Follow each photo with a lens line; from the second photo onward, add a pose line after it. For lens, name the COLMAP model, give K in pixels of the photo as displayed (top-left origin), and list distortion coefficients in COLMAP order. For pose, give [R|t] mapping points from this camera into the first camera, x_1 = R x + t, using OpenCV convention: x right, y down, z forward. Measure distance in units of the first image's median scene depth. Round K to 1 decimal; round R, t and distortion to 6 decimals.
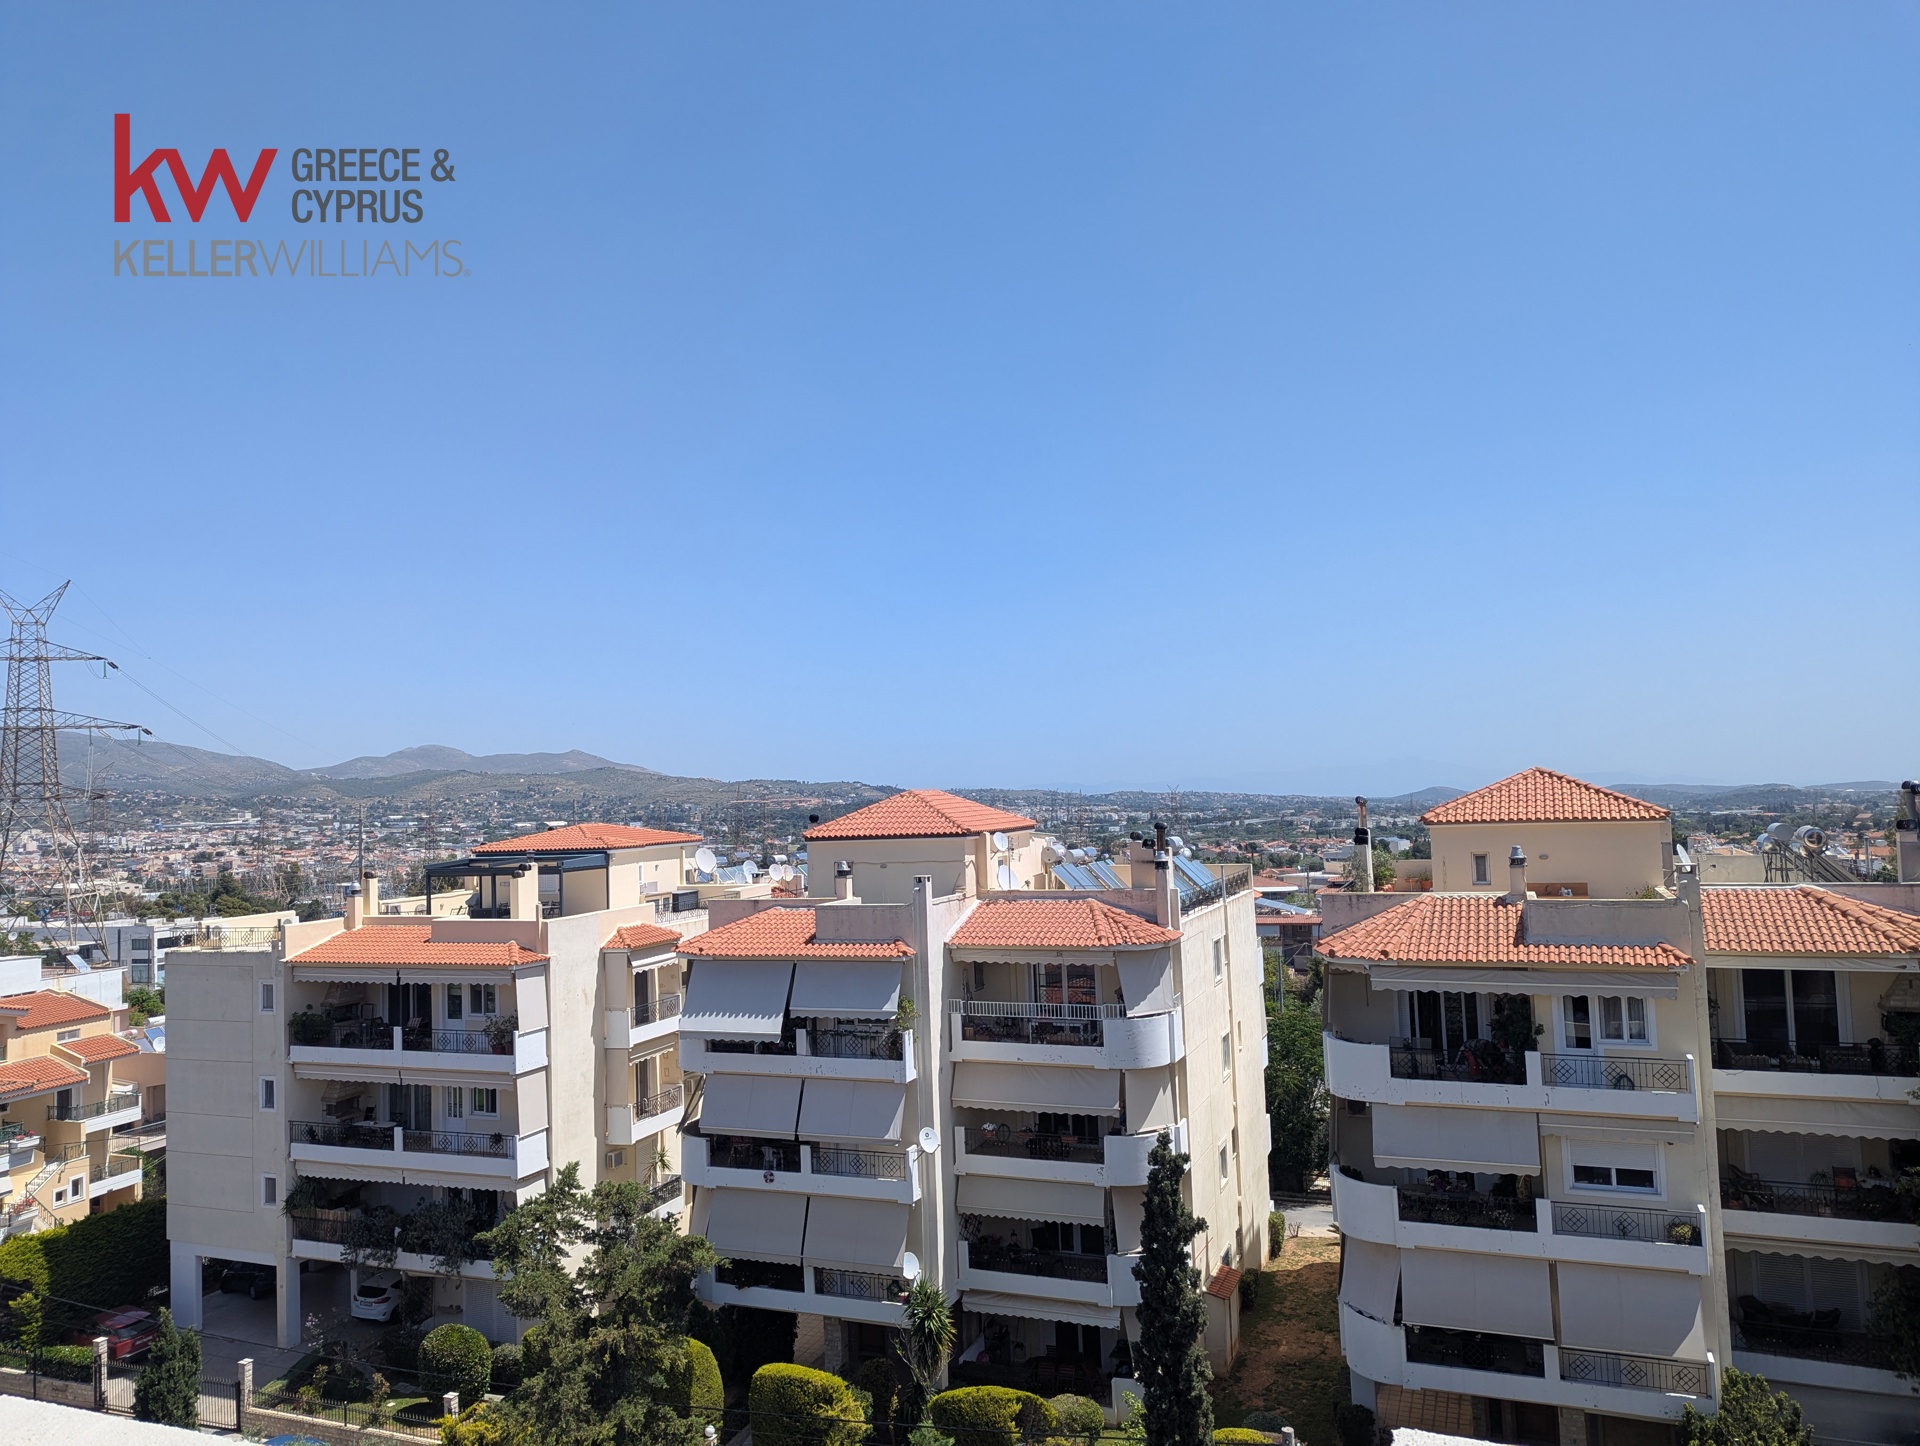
lens RADIAL K [[1339.3, 0, 928.6], [0, 1339.3, 730.1], [0, 0, 1]] dist [0.076088, -0.072766]
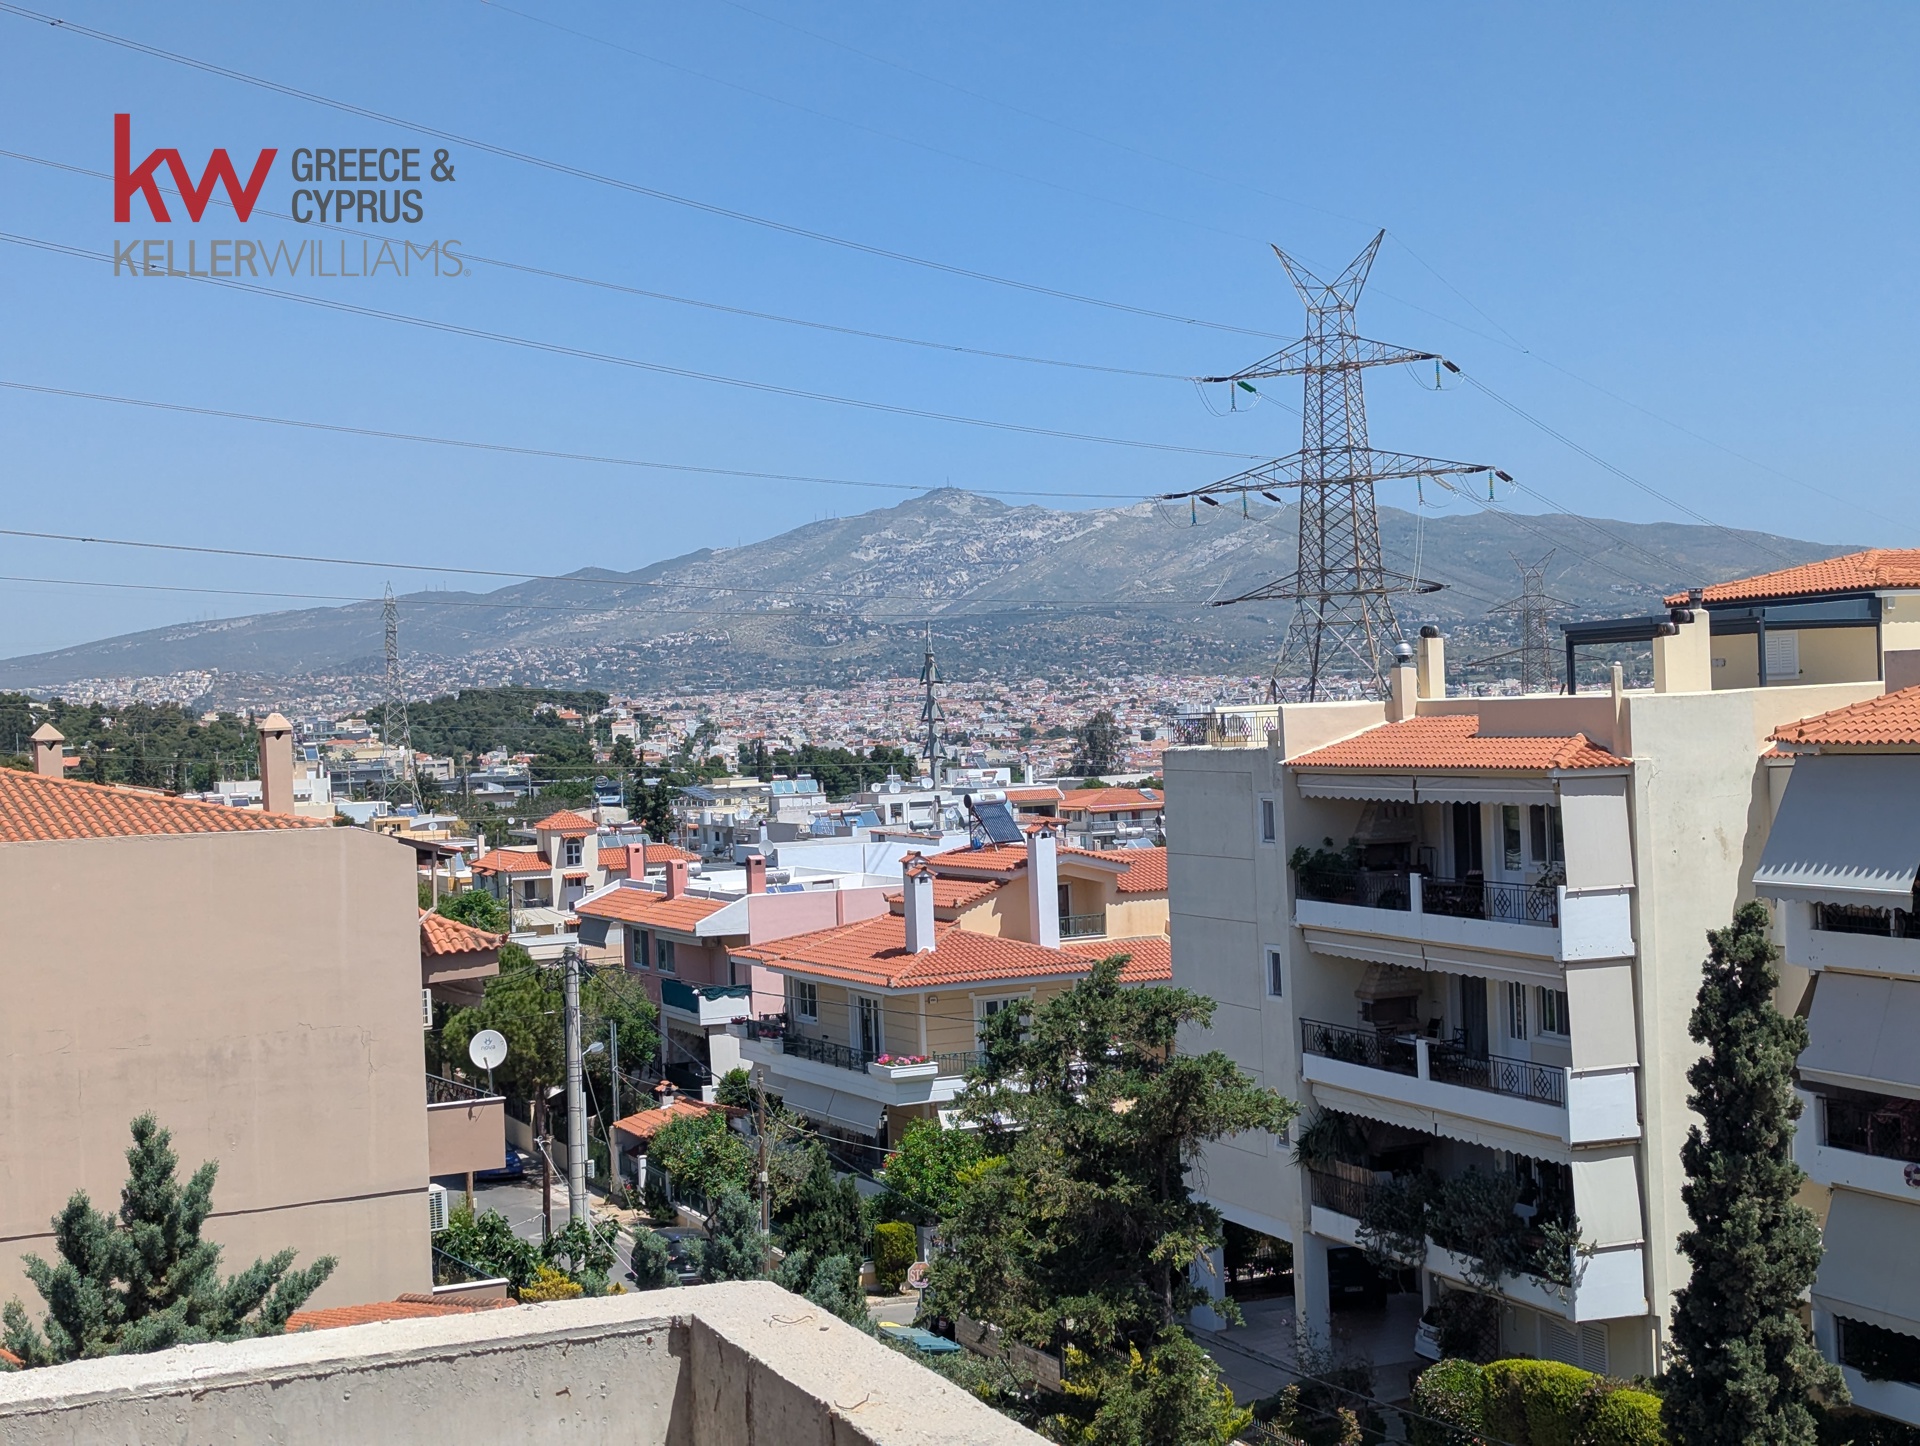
lens RADIAL K [[2664.9, 0, 957.7], [0, 2664.9, 772.9], [0, 0, 1]] dist [0.196079, -0.740987]
pose [[0.706495, 0.024537, -0.707292, 0.287072], [0.050281, 0.995133, 0.084747, 0.064747], [0.705929, -0.095436, 0.701823, 0.042167]]
